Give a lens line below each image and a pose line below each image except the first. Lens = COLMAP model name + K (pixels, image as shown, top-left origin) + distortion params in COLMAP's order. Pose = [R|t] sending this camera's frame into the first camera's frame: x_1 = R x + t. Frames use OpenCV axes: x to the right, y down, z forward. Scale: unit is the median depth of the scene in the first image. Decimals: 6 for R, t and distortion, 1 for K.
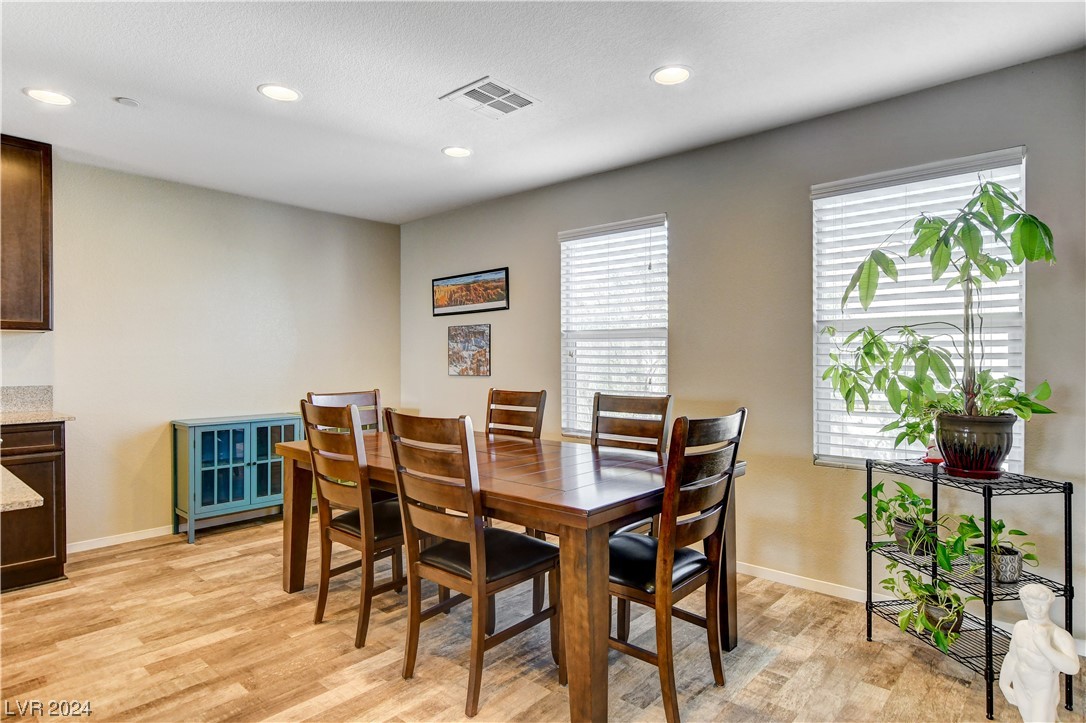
lens RADIAL K [[591.2, 0, 540.9], [0, 591.2, 366.8], [0, 0, 1]] dist [0.007486, 0.001145]
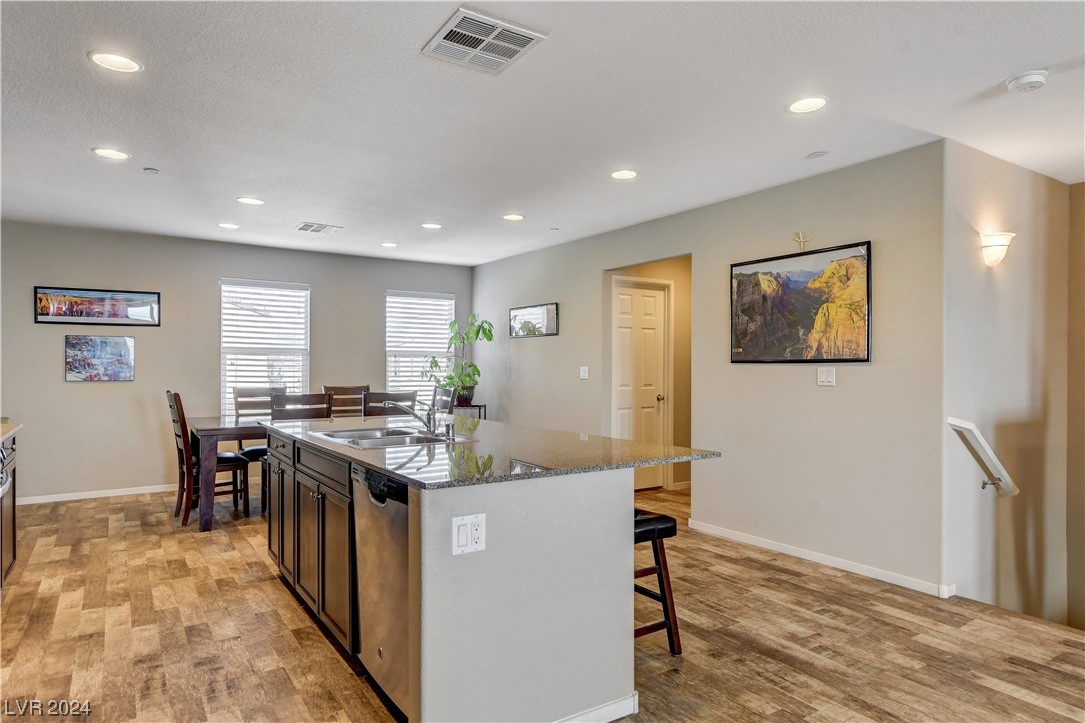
lens RADIAL K [[623.5, 0, 540.9], [0, 623.5, 368.0], [0, 0, 1]] dist [-0.034922, 0.000461]
pose [[0.254717, -0.003899, 0.967008, -1.371375], [0.003392, 0.999989, 0.003138, -0.013703], [-0.967010, 0.002480, 0.254727, -0.133679]]
